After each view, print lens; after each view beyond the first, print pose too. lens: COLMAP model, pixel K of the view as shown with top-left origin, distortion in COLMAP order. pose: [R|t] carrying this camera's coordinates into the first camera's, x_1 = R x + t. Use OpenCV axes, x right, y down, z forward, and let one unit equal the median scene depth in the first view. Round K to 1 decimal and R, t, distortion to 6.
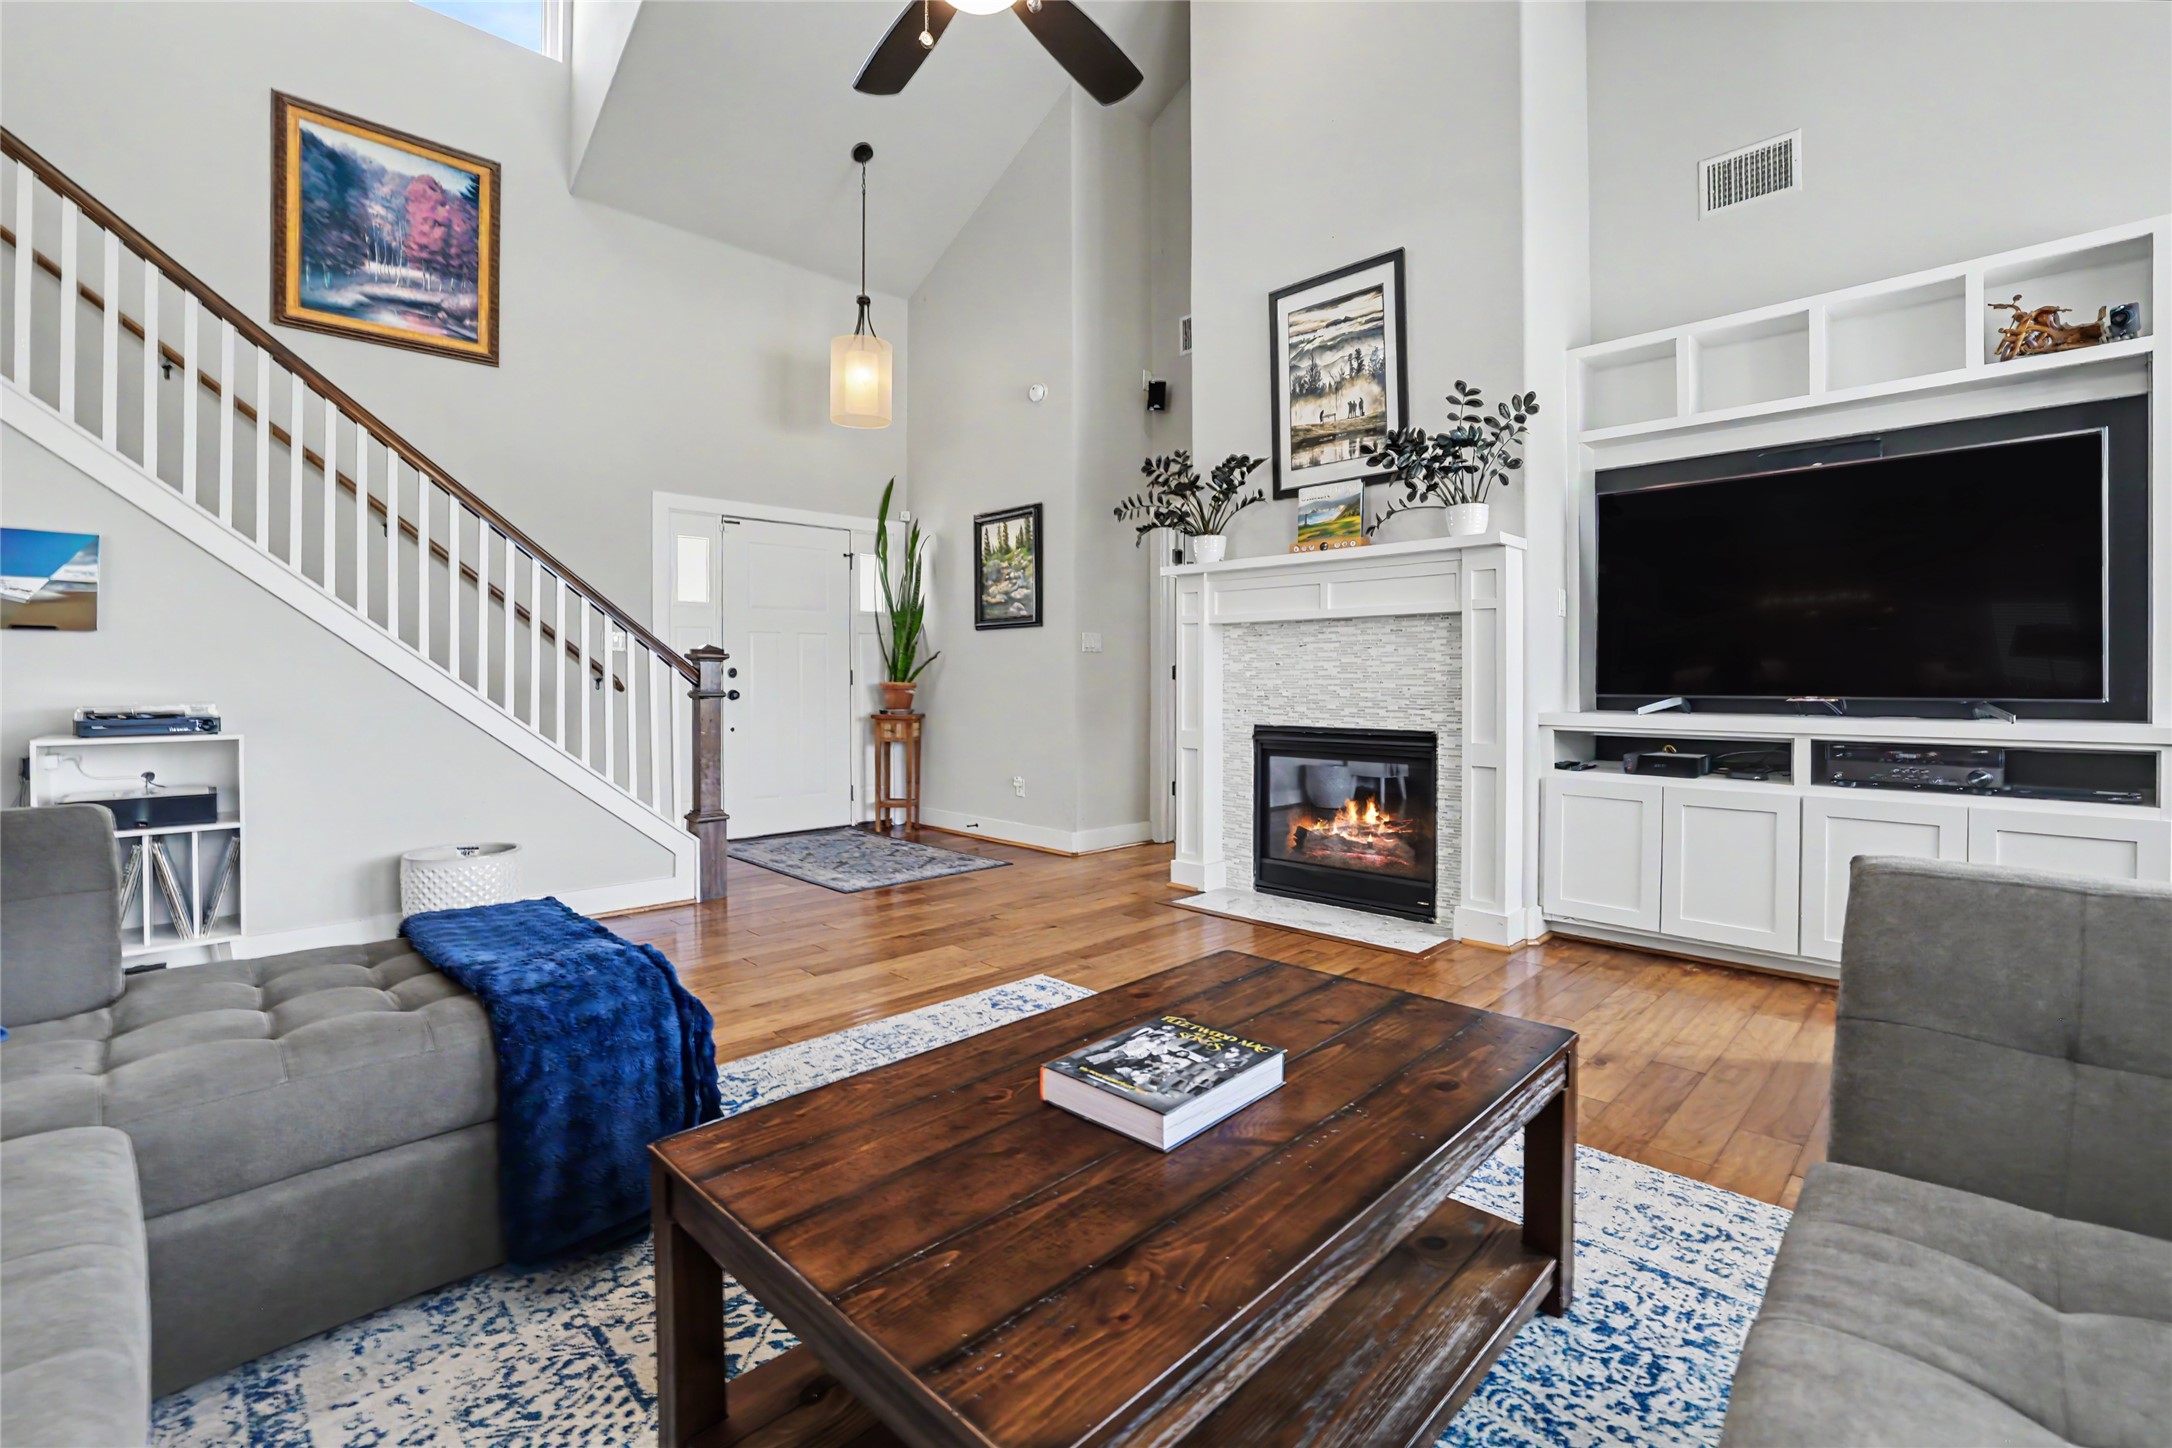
lens RADIAL K [[958.6, 0, 1073.0], [0, 958.6, 674.6], [0, 0, 1]] dist [-0.029846, 0.001822]
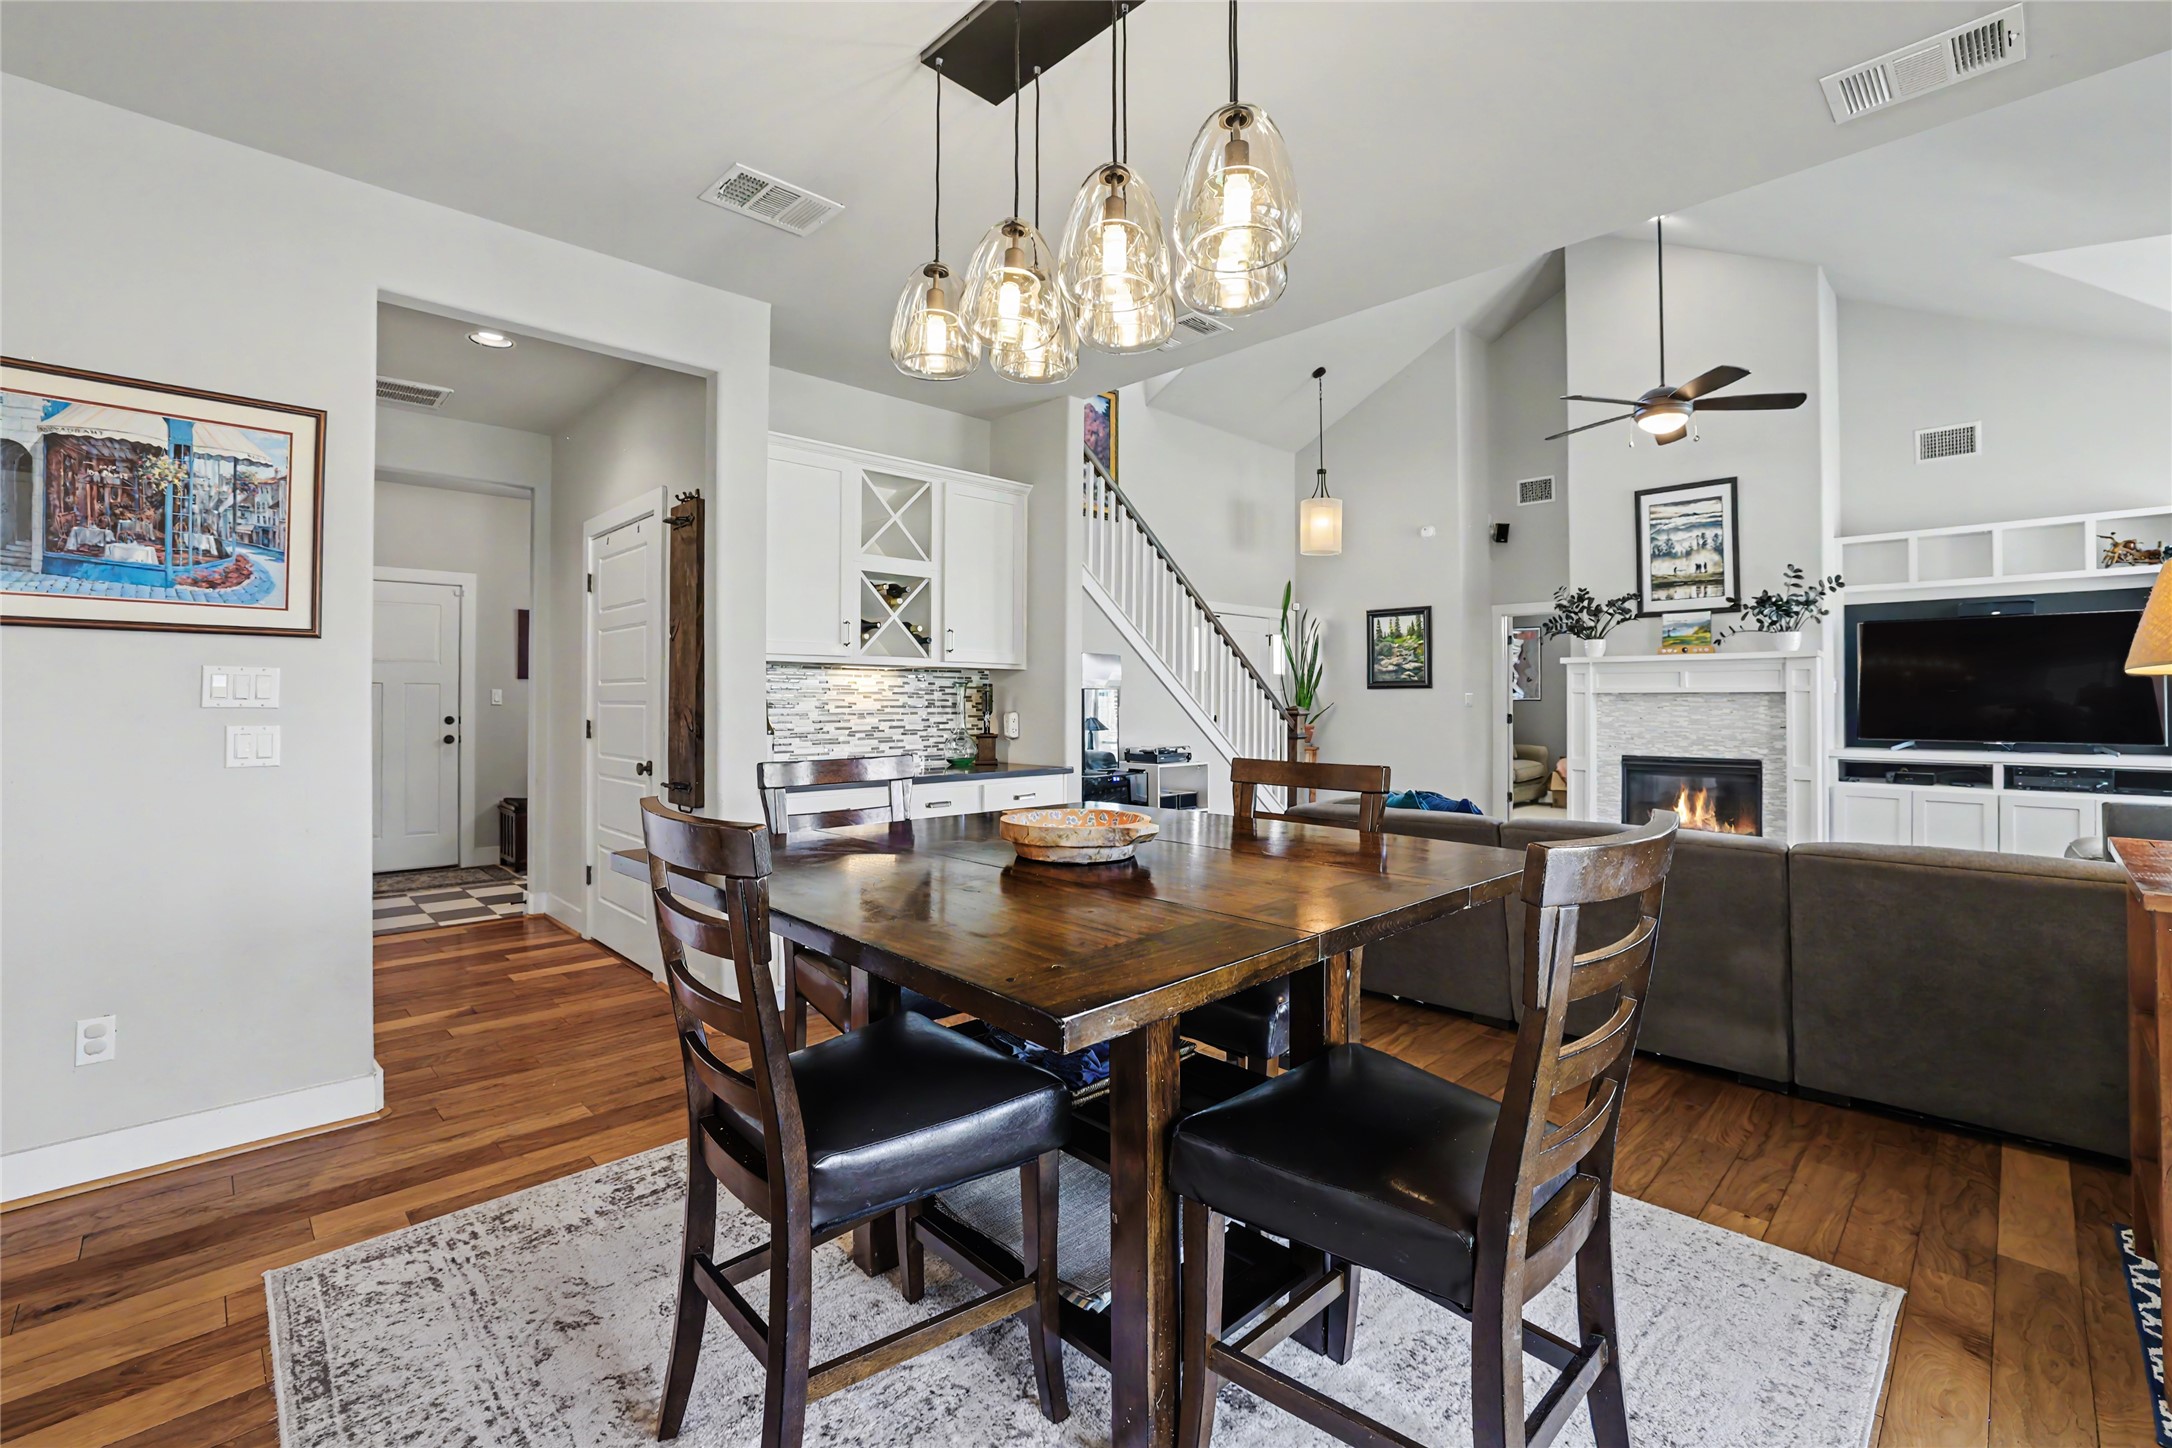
lens RADIAL K [[943.6, 0, 1090.6], [0, 943.6, 686.4], [0, 0, 1]] dist [-0.014313, 0.002612]
pose [[0.999910, 0.002627, 0.013137, -0.760525], [-0.002452, 0.999908, -0.013378, -0.042604], [-0.013171, 0.013345, 0.999824, -0.604610]]
